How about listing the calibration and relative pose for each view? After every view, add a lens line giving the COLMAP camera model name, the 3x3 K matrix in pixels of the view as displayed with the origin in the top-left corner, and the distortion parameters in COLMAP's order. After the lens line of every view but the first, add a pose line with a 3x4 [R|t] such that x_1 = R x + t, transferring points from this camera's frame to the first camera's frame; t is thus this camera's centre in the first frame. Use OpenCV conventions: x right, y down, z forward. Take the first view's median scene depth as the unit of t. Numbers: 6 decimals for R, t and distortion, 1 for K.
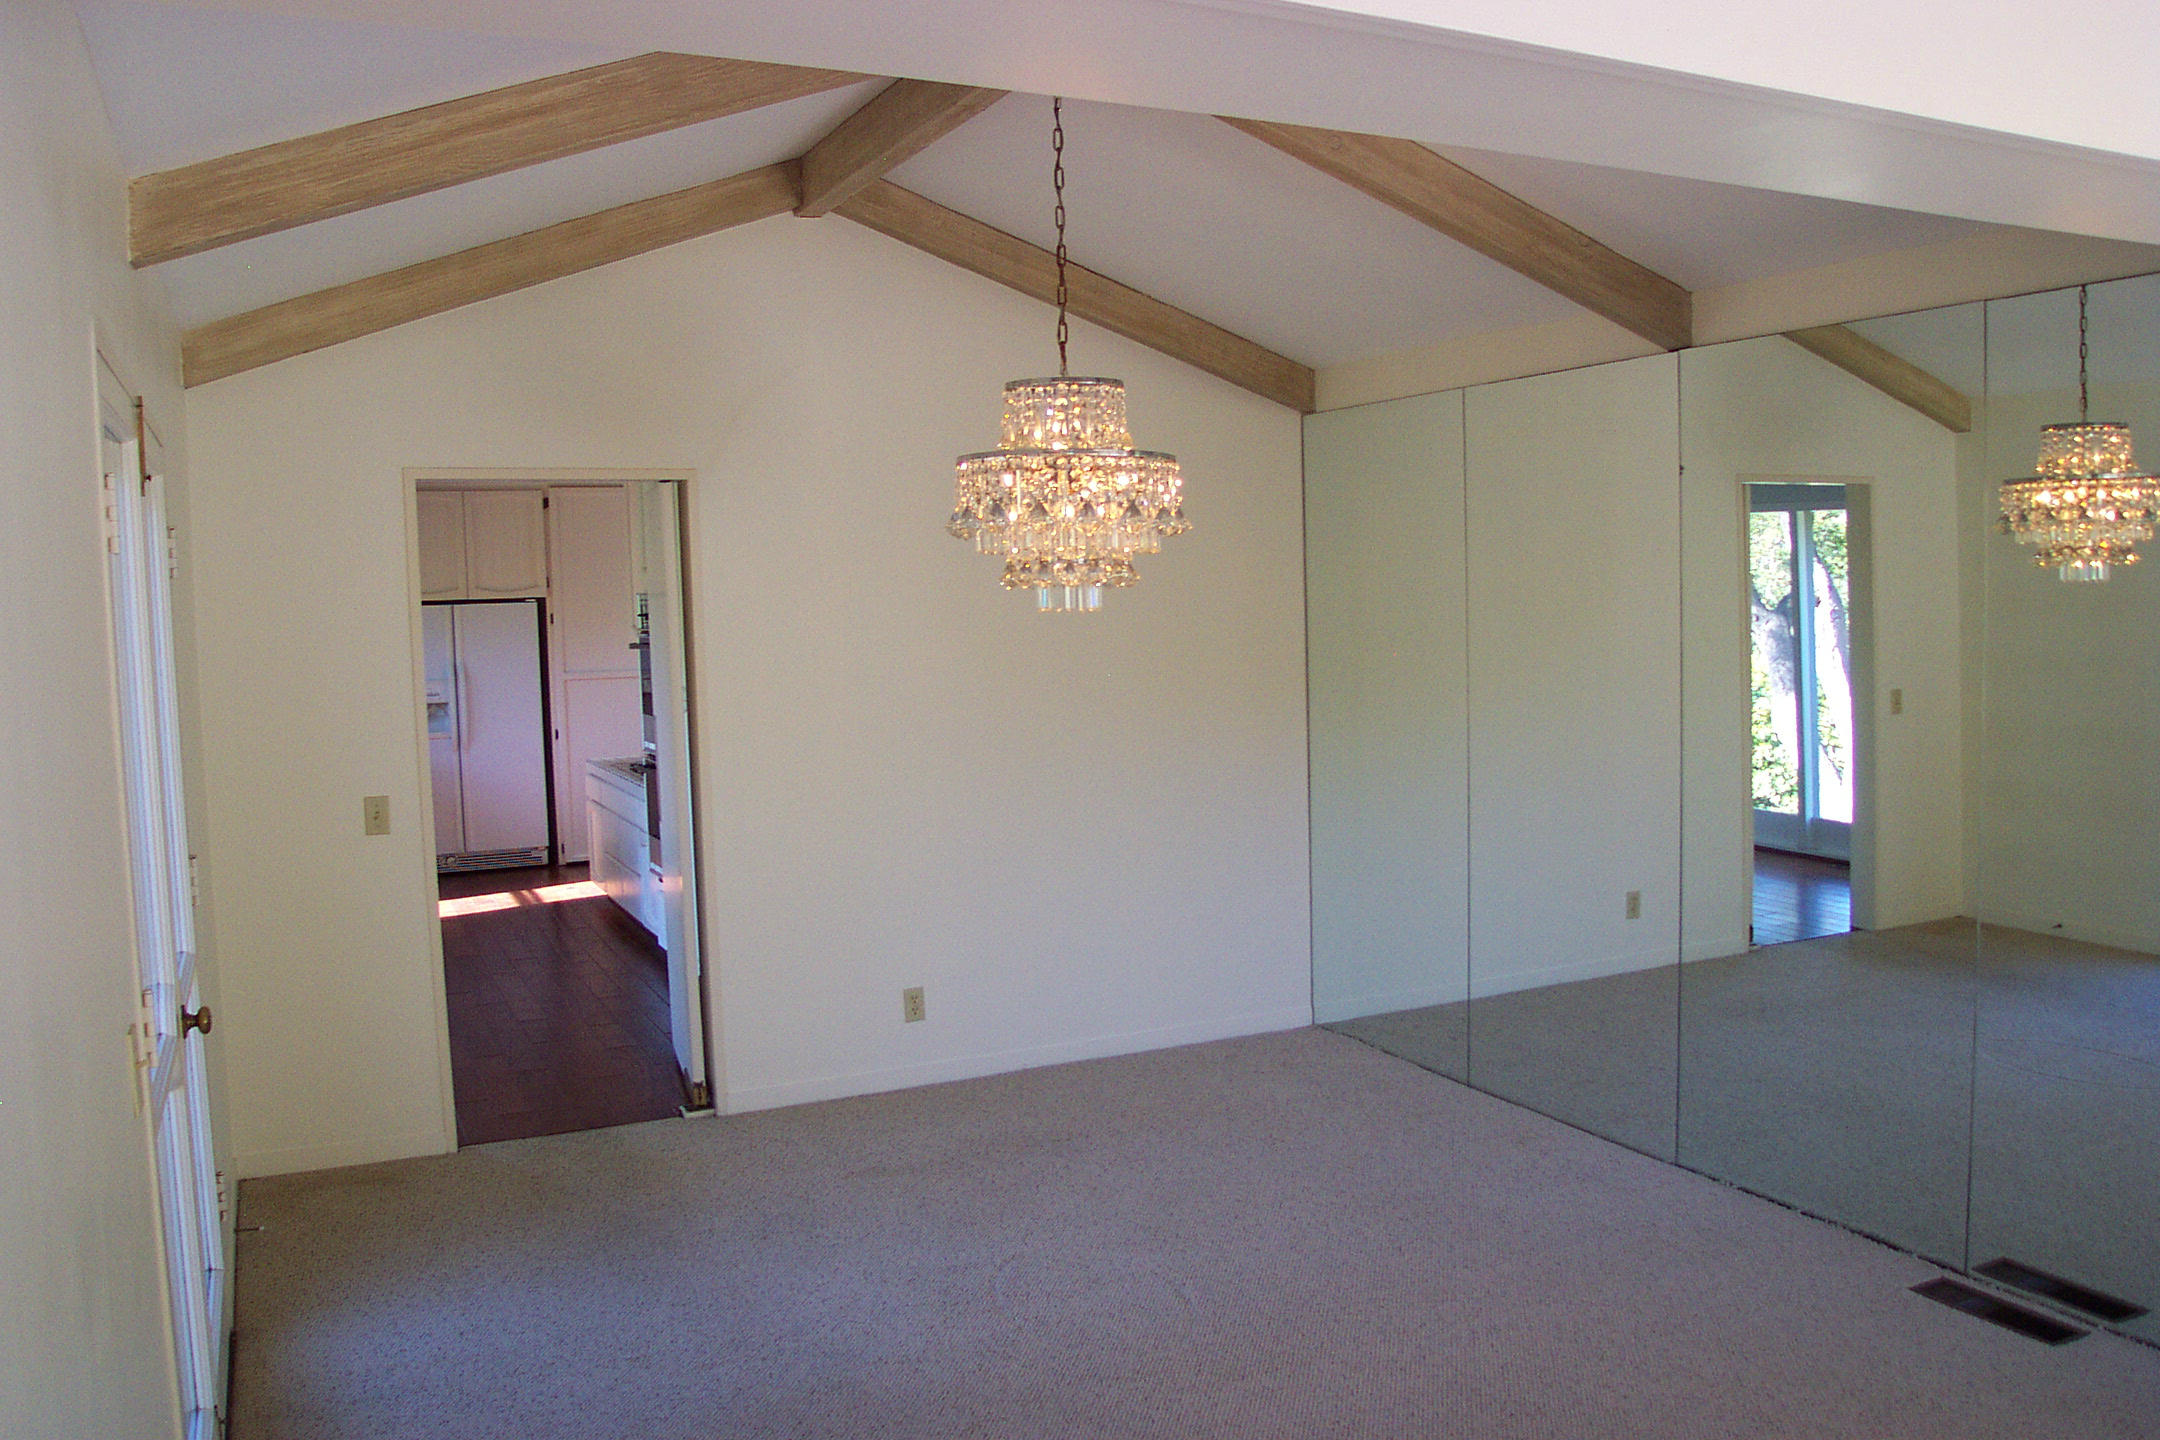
lens RADIAL K [[1732.3, 0, 1073.6], [0, 1732.3, 721.9], [0, 0, 1]] dist [-0.095426, 0.038343]
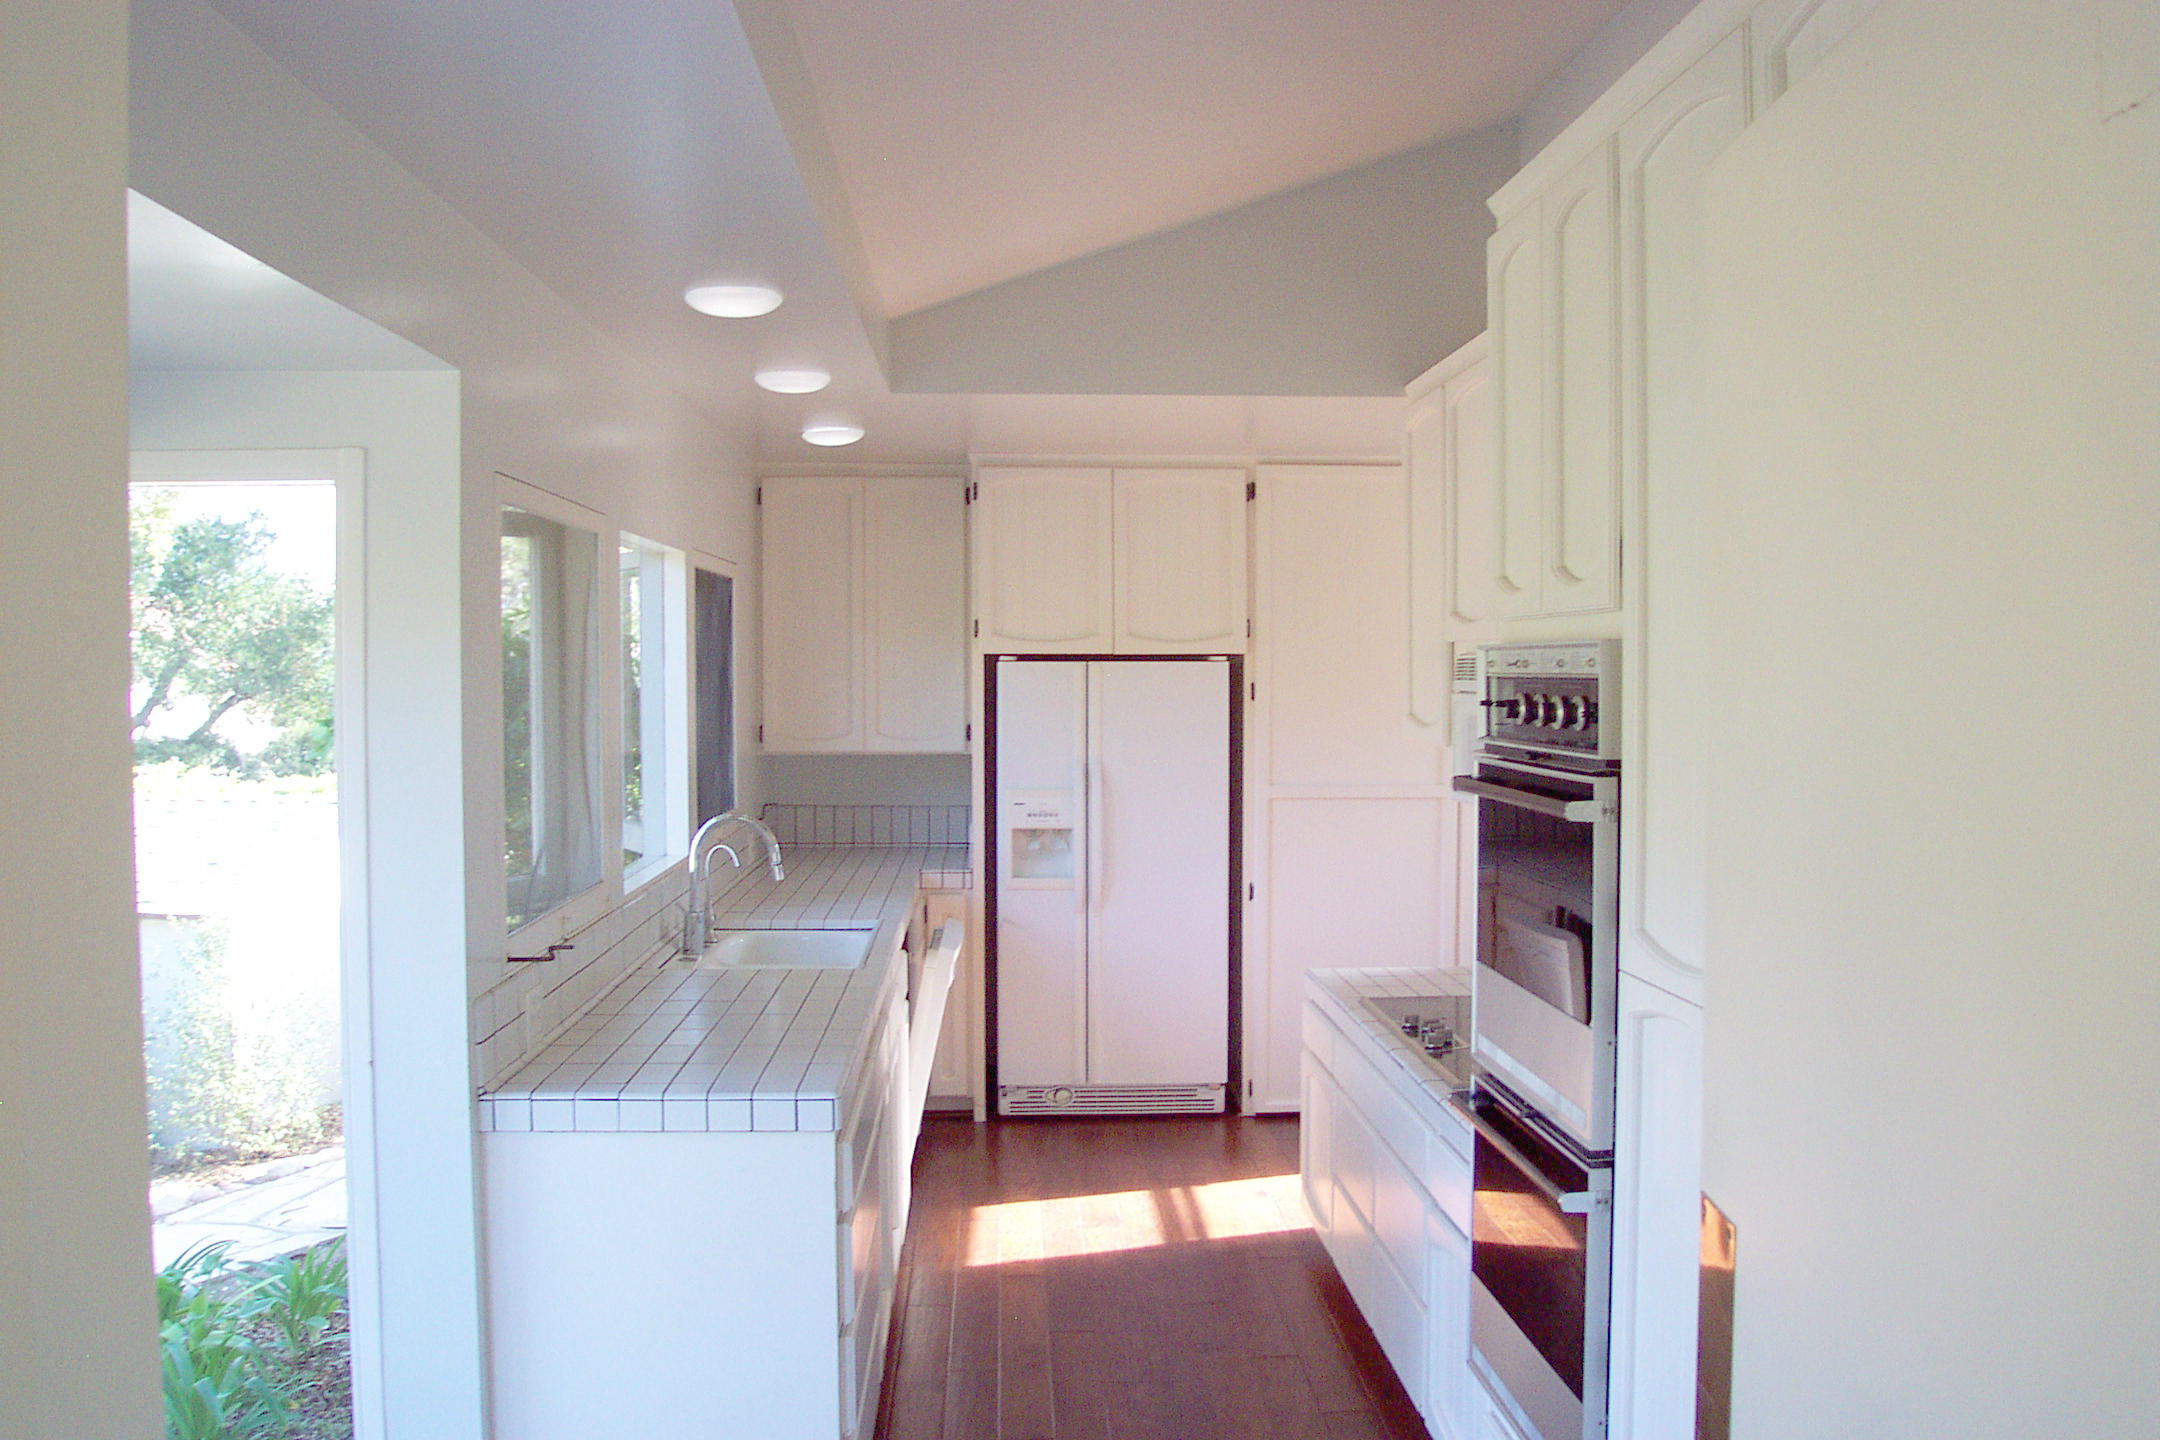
lens RADIAL K [[1732.3, 0, 1076.2], [0, 1732.3, 716.9], [0, 0, 1]] dist [-0.095426, 0.038343]
pose [[0.922969, 0.037562, -0.383036, -0.138469], [-0.053633, 0.998068, -0.031361, -0.030748], [0.381118, 0.049489, 0.923201, 0.450400]]
